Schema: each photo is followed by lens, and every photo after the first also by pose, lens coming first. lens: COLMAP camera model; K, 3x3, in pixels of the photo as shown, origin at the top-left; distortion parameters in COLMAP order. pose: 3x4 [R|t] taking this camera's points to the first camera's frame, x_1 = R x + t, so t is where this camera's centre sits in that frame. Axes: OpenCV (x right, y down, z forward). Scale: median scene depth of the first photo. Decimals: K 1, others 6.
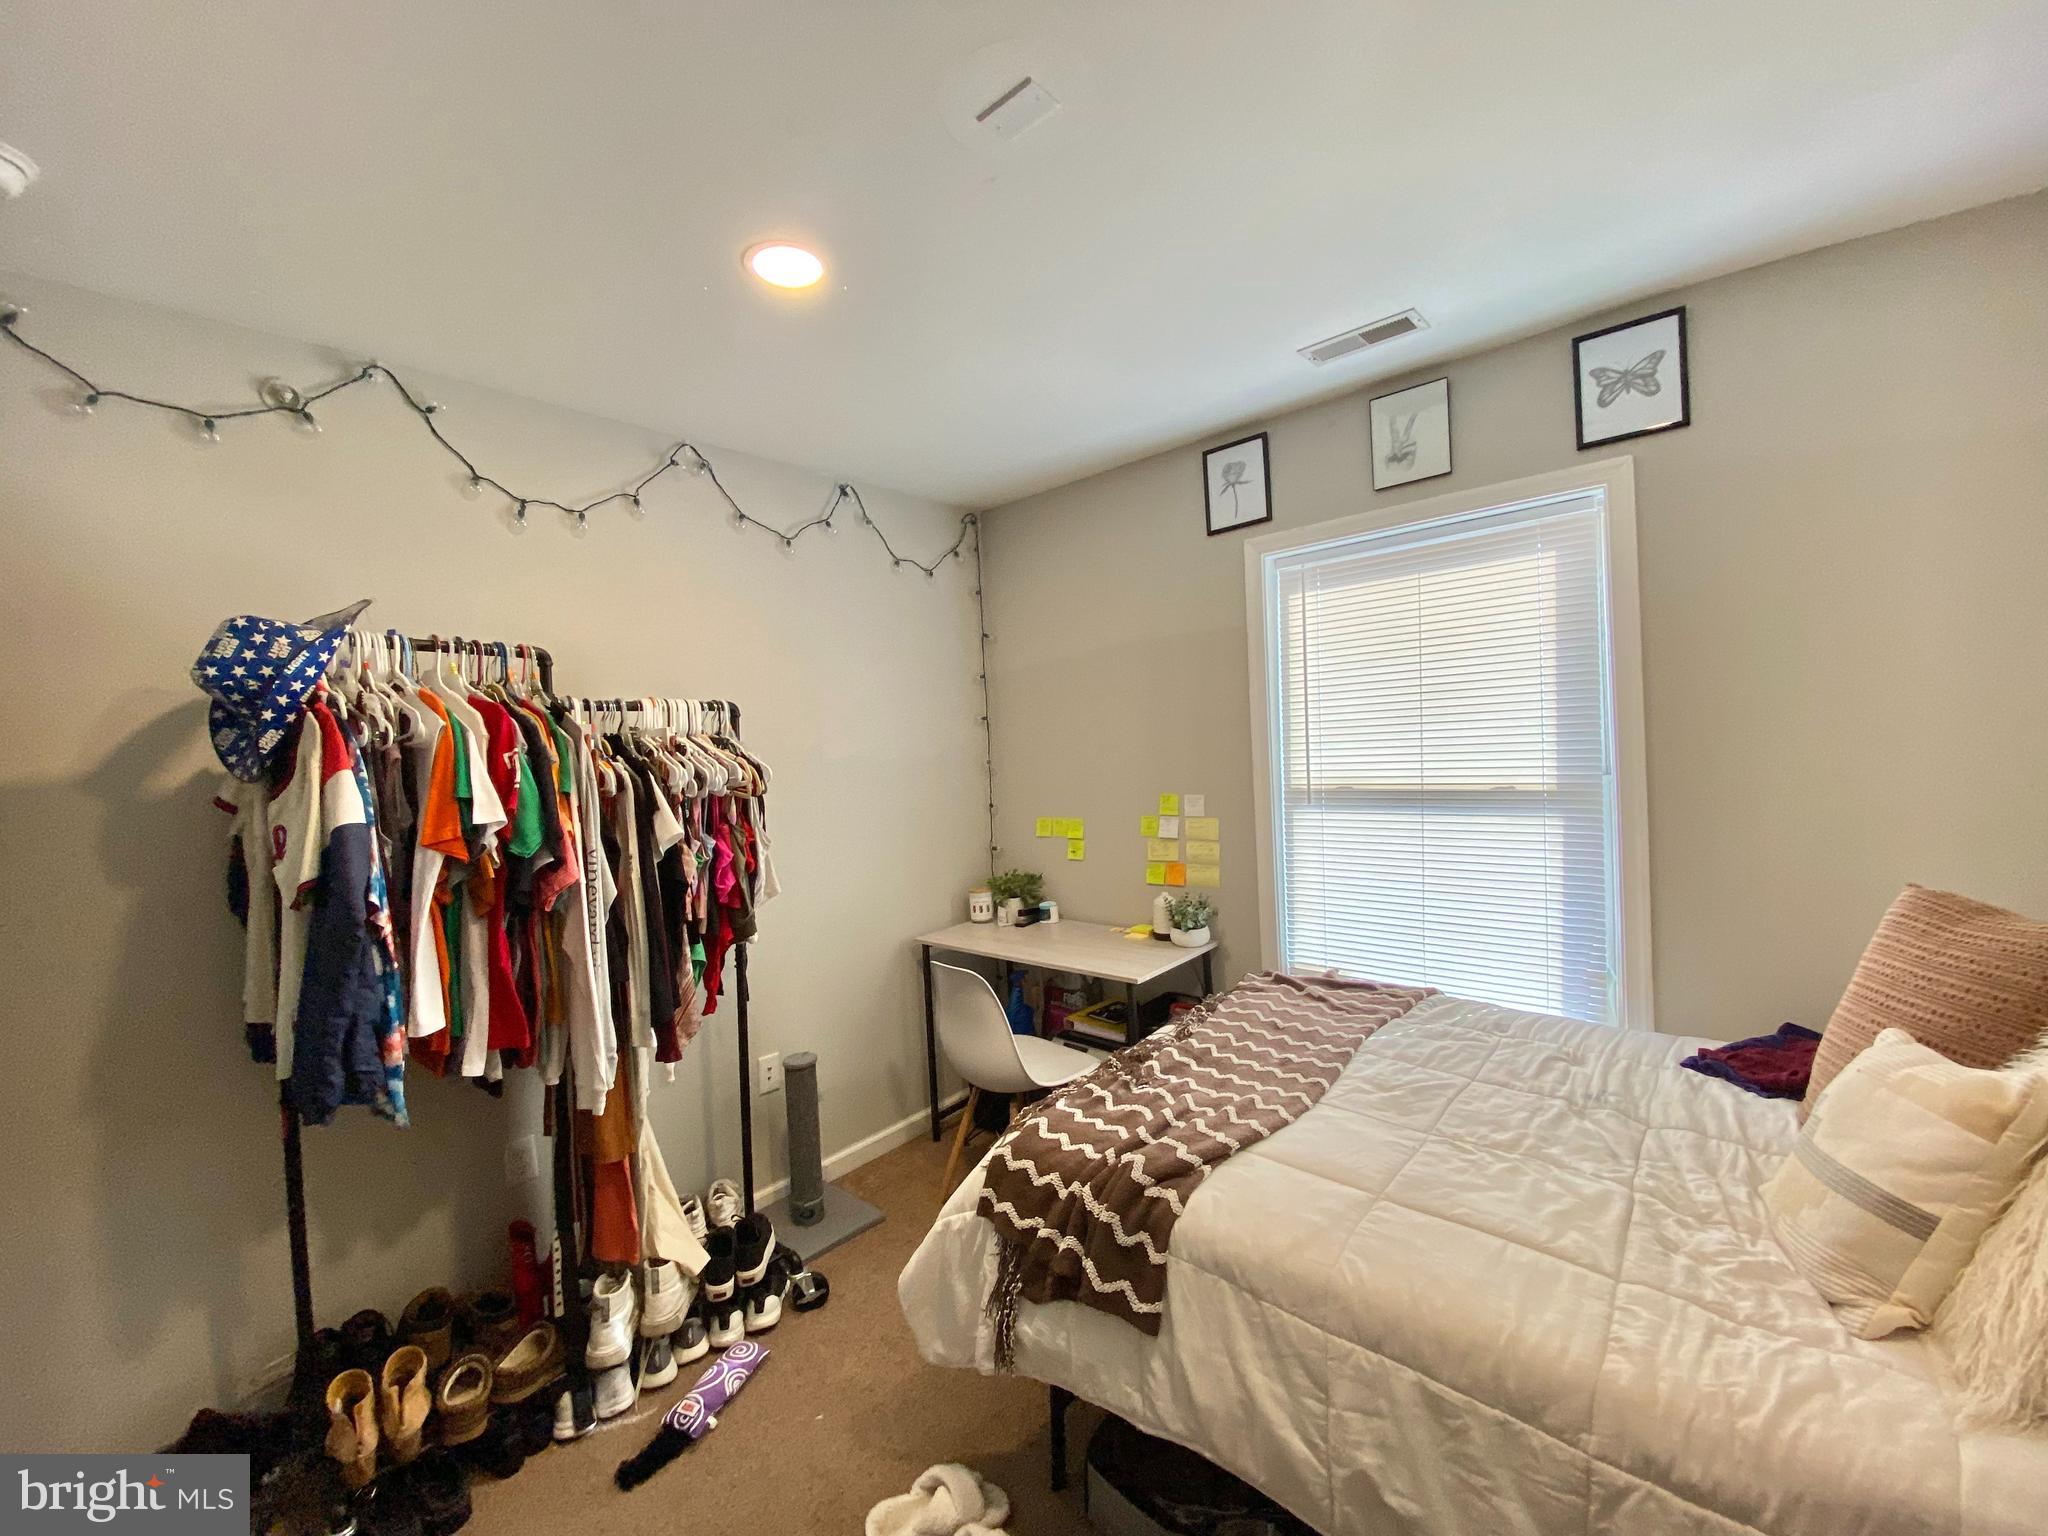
lens RADIAL K [[825.4, 0, 1015.7], [0, 825.4, 771.0], [0, 0, 1]] dist [0.054995, -0.039375]
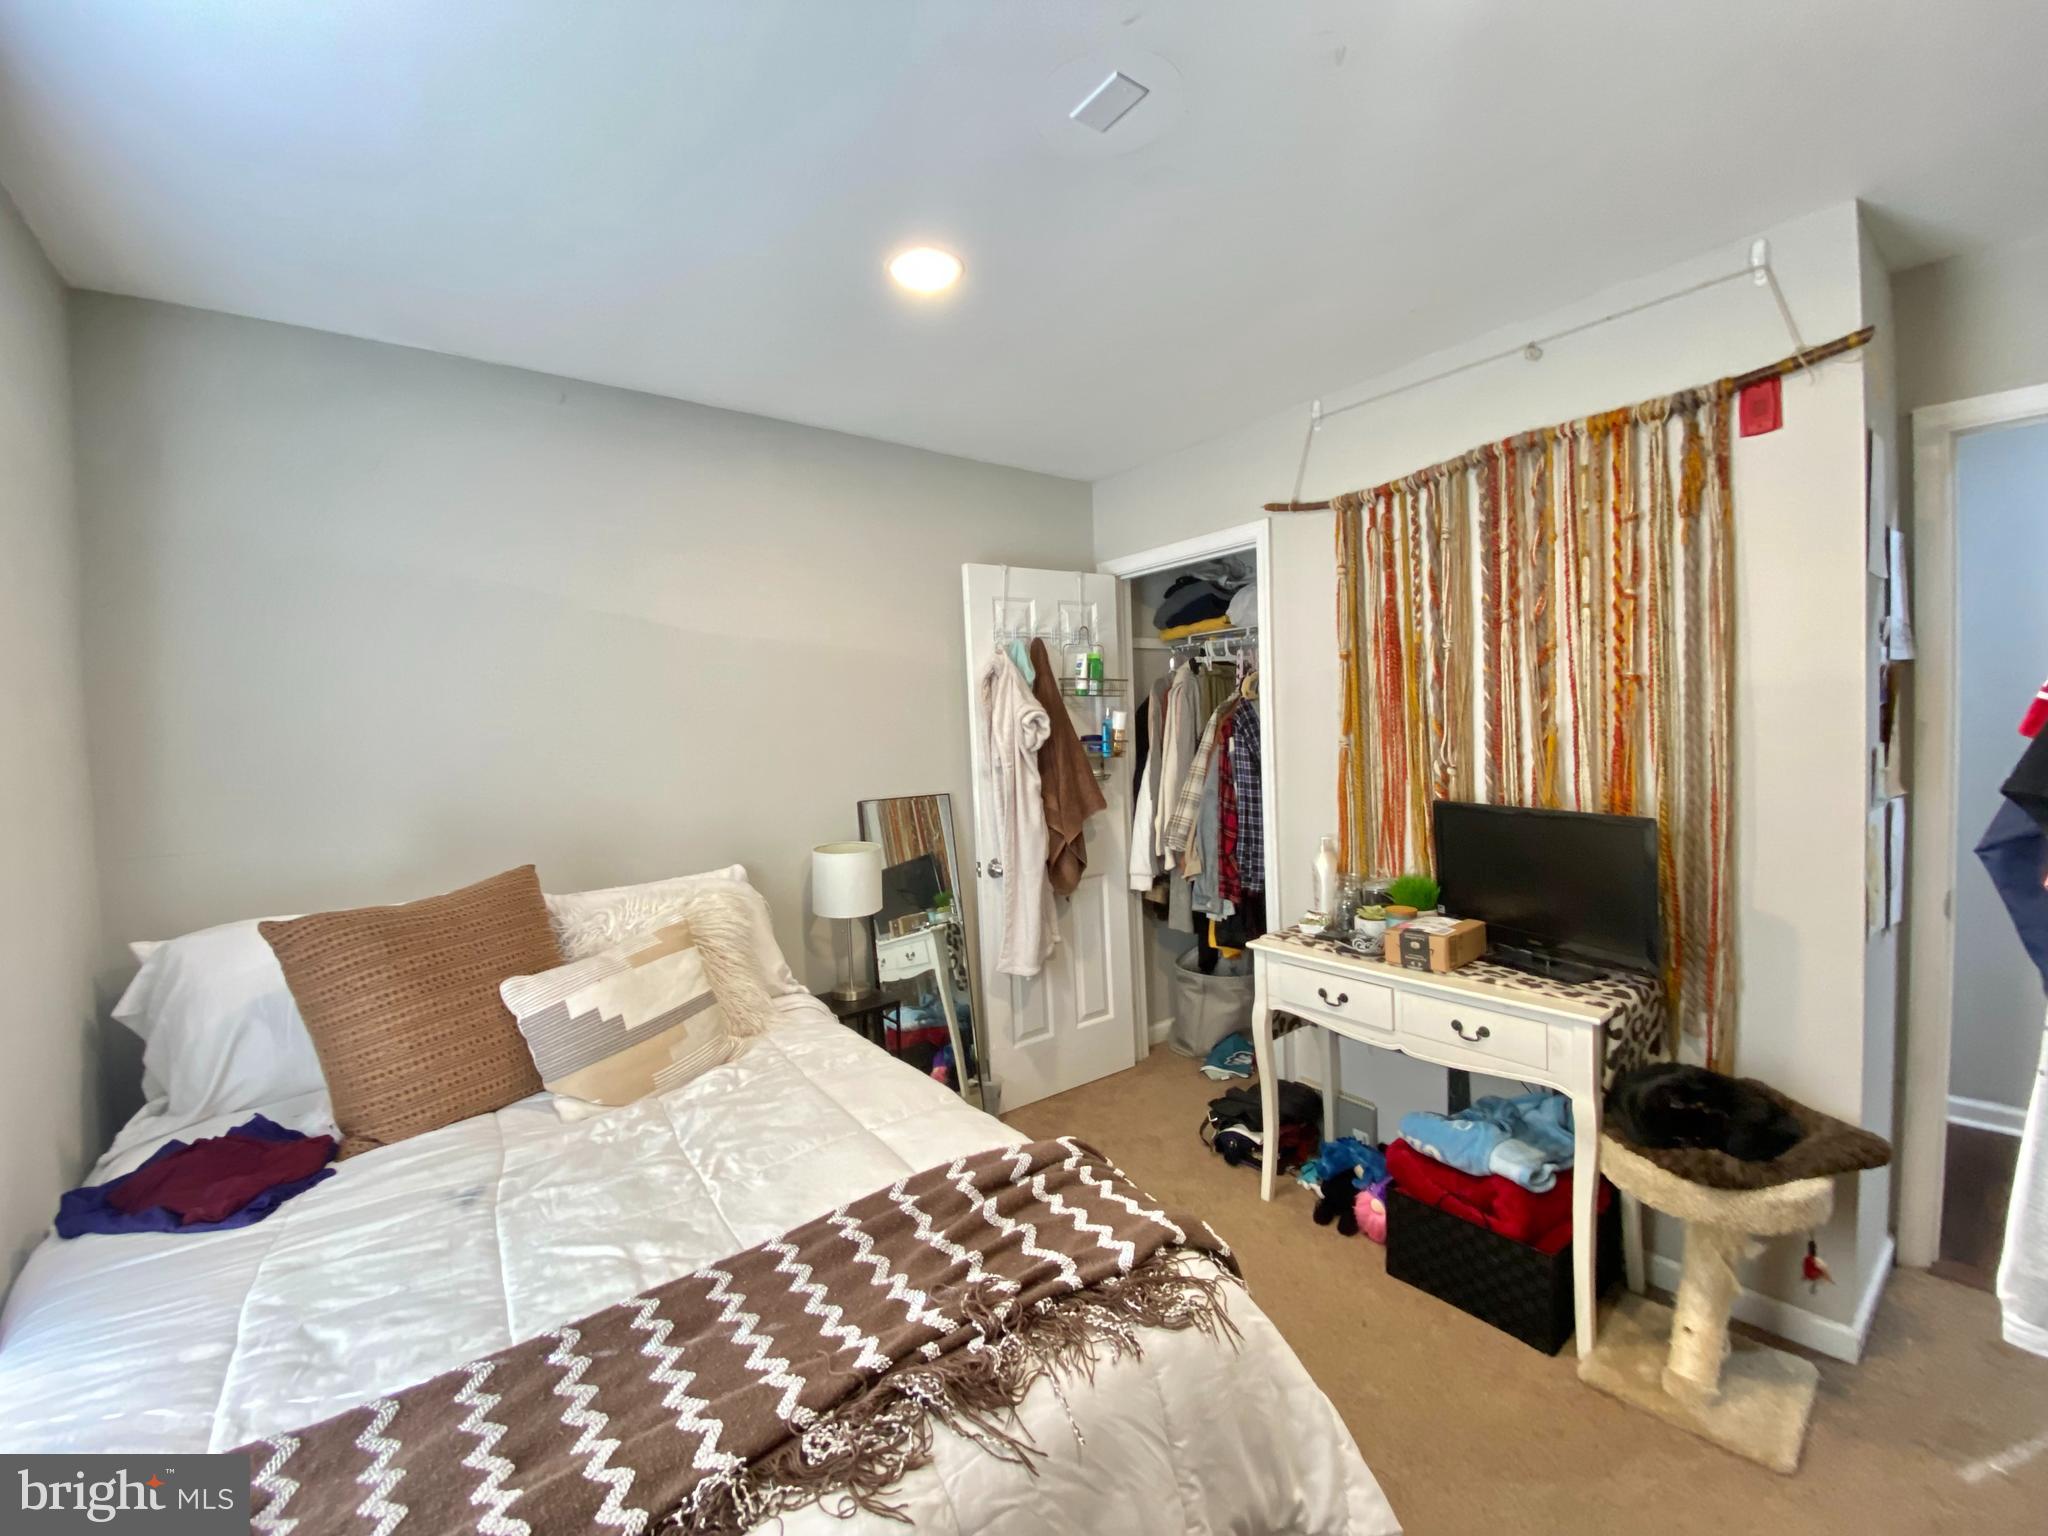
lens RADIAL K [[825.4, 0, 1015.7], [0, 825.4, 771.0], [0, 0, 1]] dist [0.054995, -0.039375]
pose [[-0.975173, 0.073629, 0.208845, -0.027312], [0.091013, 0.993031, 0.074876, -0.029144], [-0.201876, 0.092025, -0.975078, 1.311546]]
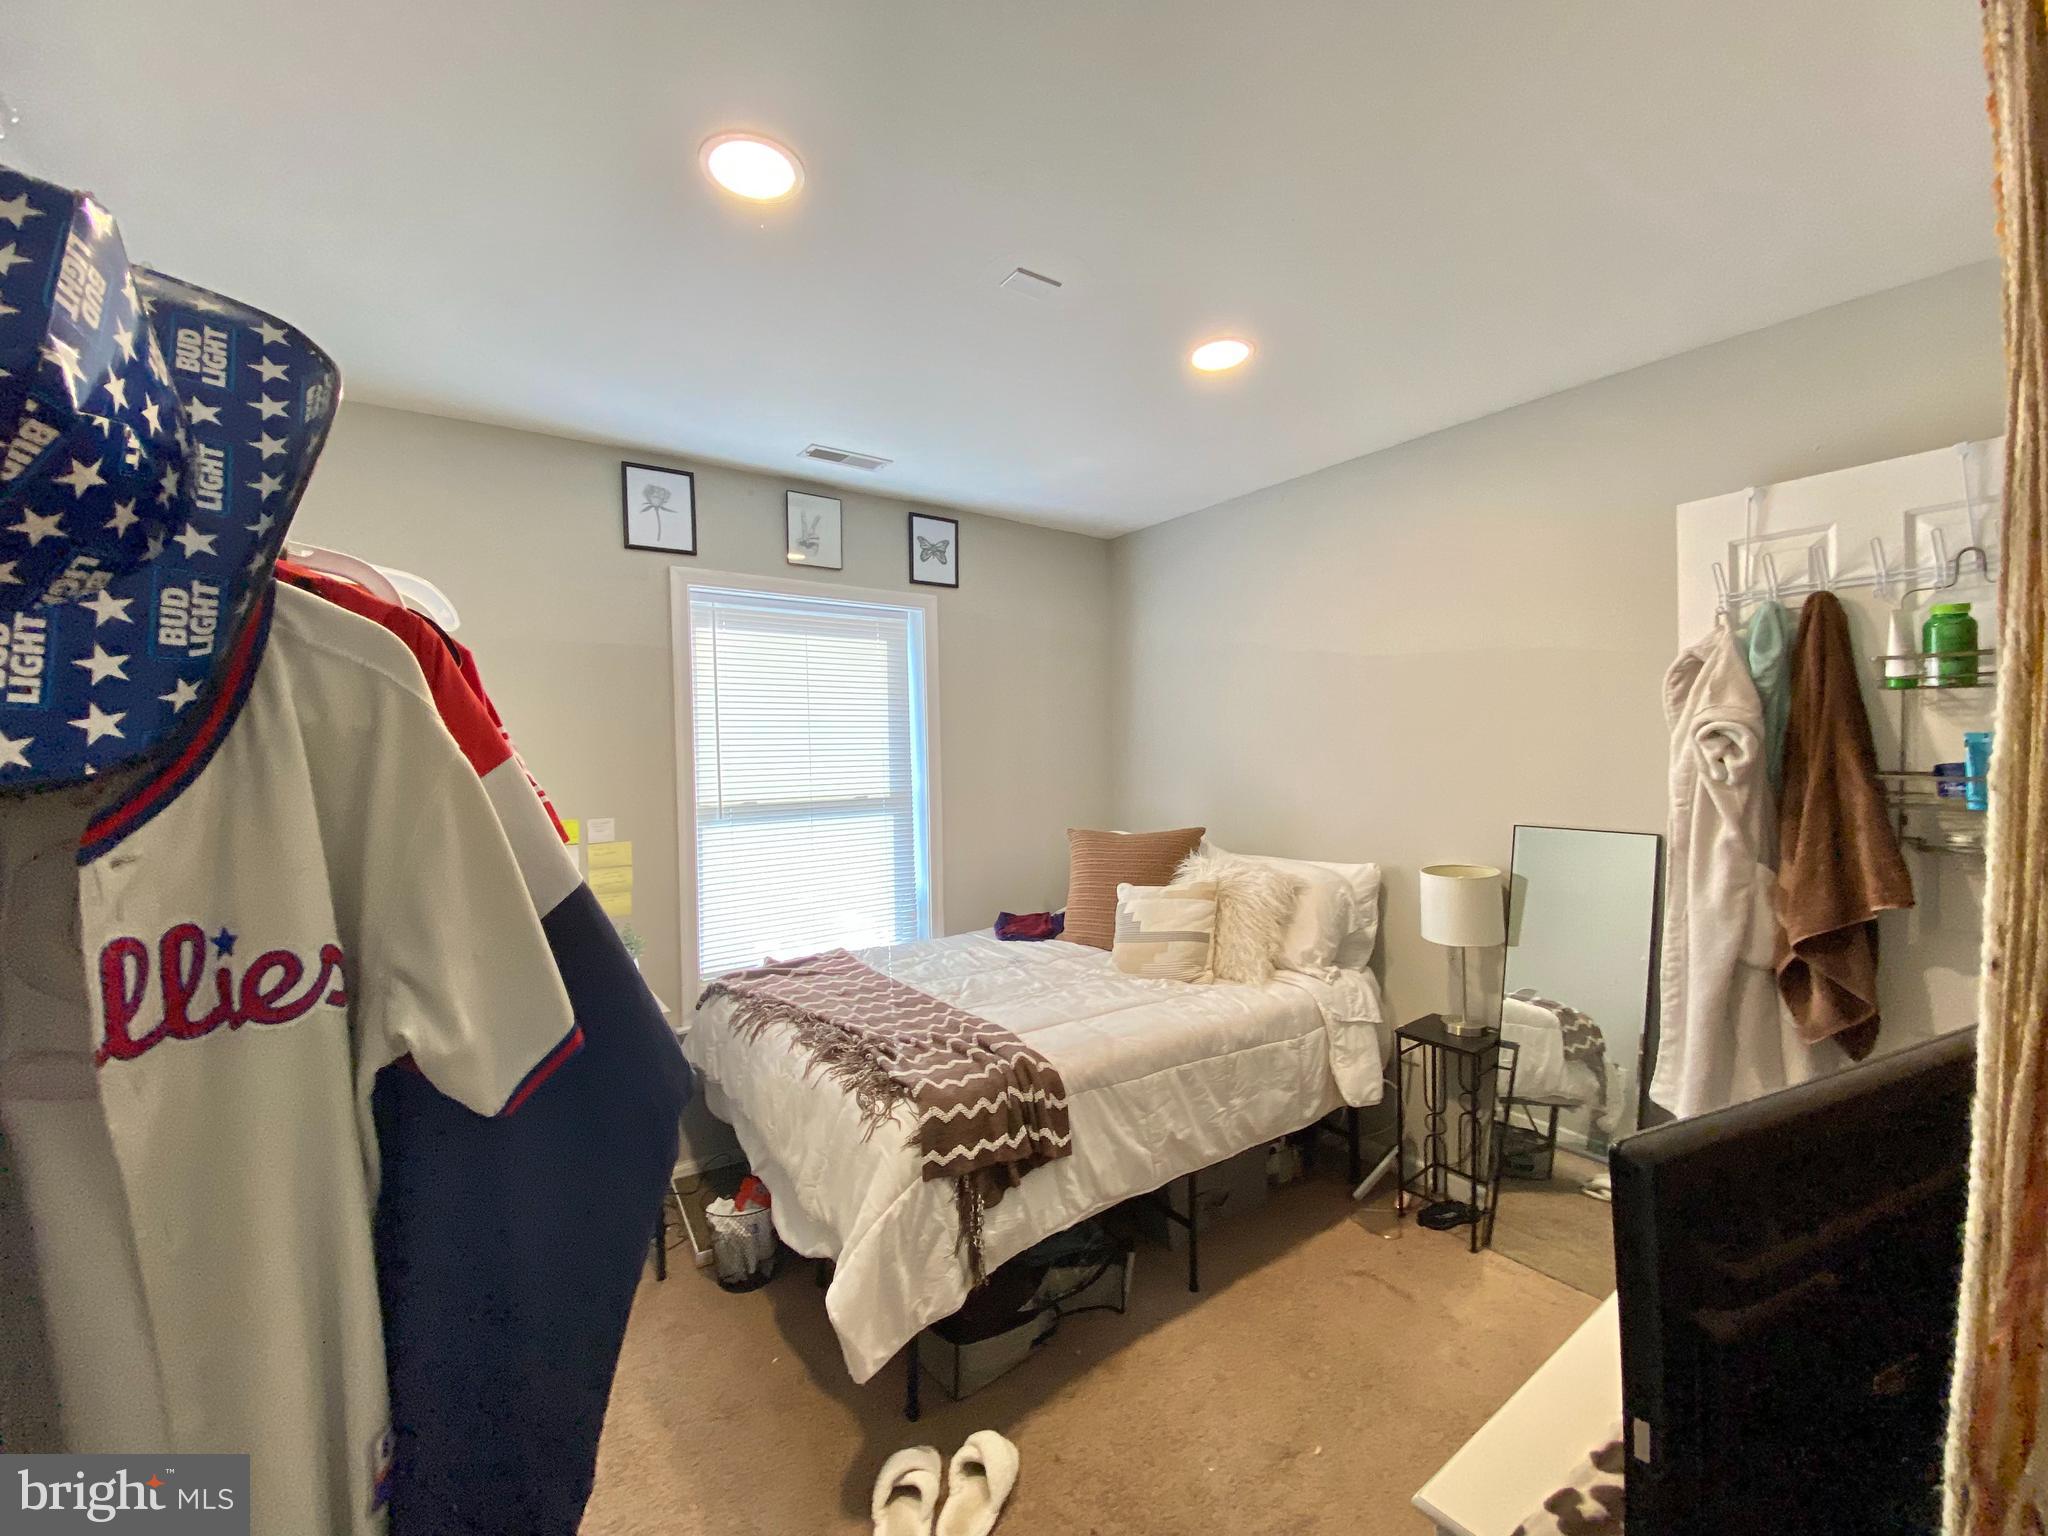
lens RADIAL K [[825.4, 0, 1015.7], [0, 825.4, 771.0], [0, 0, 1]] dist [0.054995, -0.039375]
pose [[0.223601, 0.017186, 0.974529, -0.812772], [0.039365, 0.998869, -0.026648, 0.026305], [-0.973886, 0.044321, 0.222671, 0.470675]]
